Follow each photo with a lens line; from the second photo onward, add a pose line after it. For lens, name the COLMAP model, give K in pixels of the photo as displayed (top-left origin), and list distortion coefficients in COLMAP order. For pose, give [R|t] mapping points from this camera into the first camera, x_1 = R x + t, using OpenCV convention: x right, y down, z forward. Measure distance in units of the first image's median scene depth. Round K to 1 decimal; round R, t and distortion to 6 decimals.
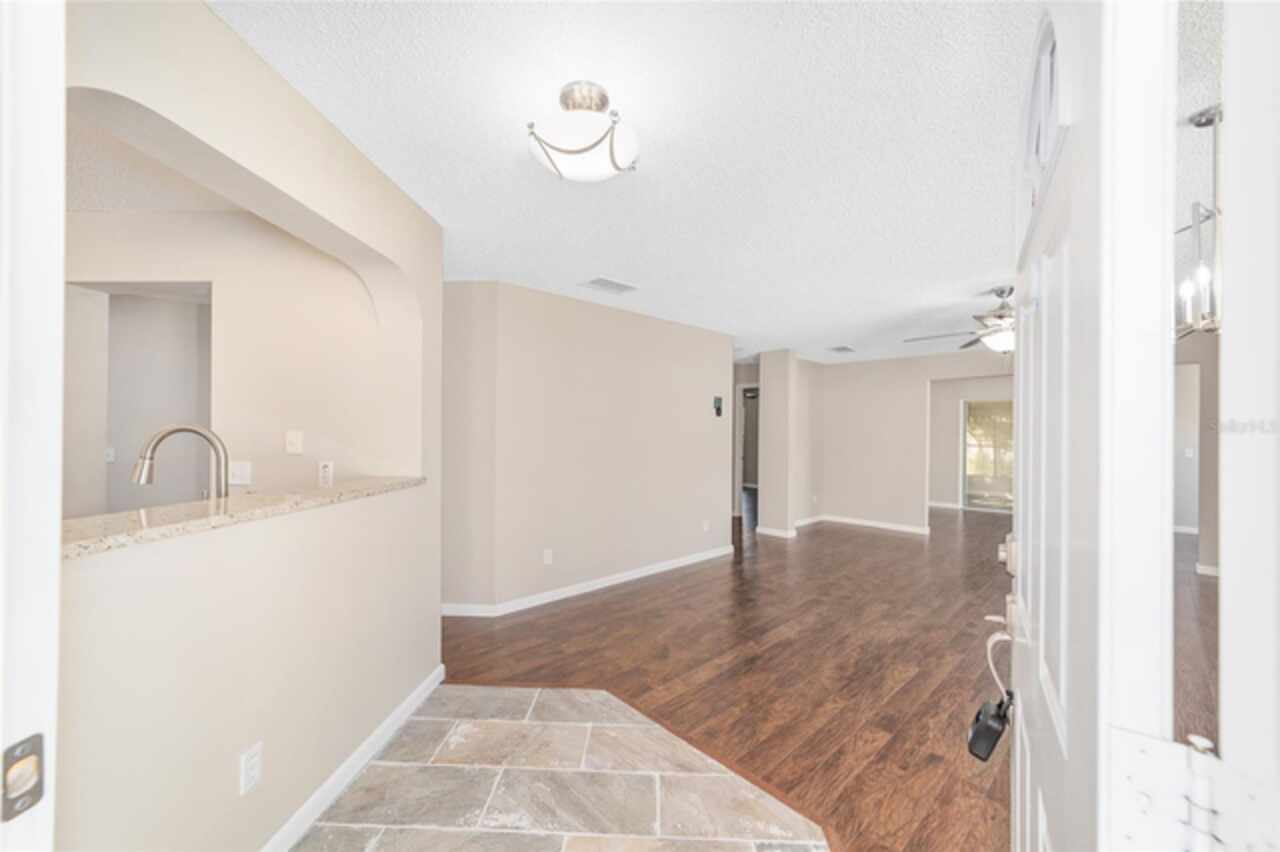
lens RADIAL K [[490.4, 0, 636.8], [0, 490.4, 428.8], [0, 0, 1]] dist [-0.021045, 0.009044]
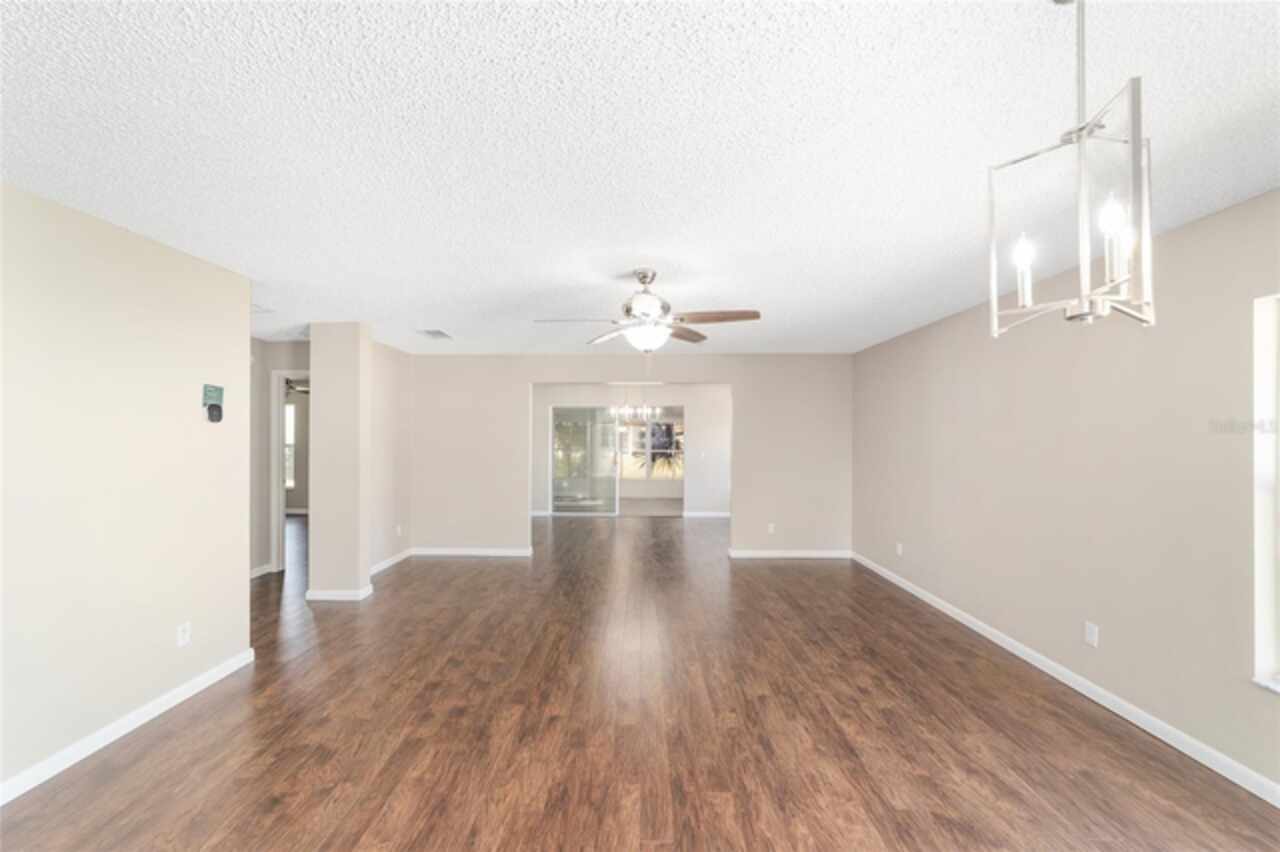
lens RADIAL K [[492.7, 0, 636.2], [0, 492.7, 432.6], [0, 0, 1]] dist [-0.021392, 0.011856]
pose [[0.689948, -0.003312, 0.723851, 0.149283], [0.000202, 0.999990, 0.004384, -0.024596], [-0.723859, -0.002878, 0.689942, 0.454128]]
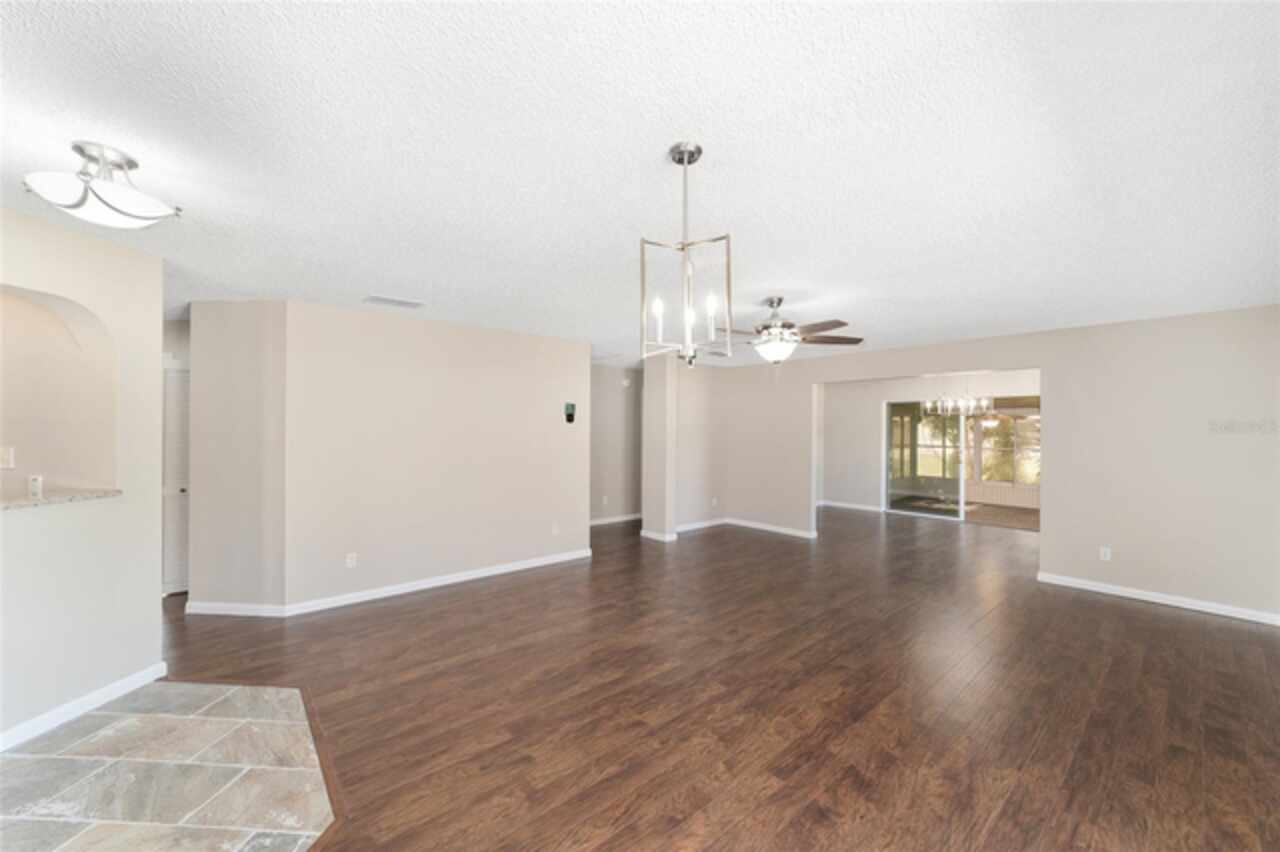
lens RADIAL K [[490.4, 0, 636.8], [0, 490.4, 428.8], [0, 0, 1]] dist [-0.021045, 0.009044]
pose [[0.999395, -0.004174, -0.034542, 0.519663], [0.004289, 0.999985, 0.003266, -0.024261], [0.034527, -0.003412, 0.999398, -0.025801]]
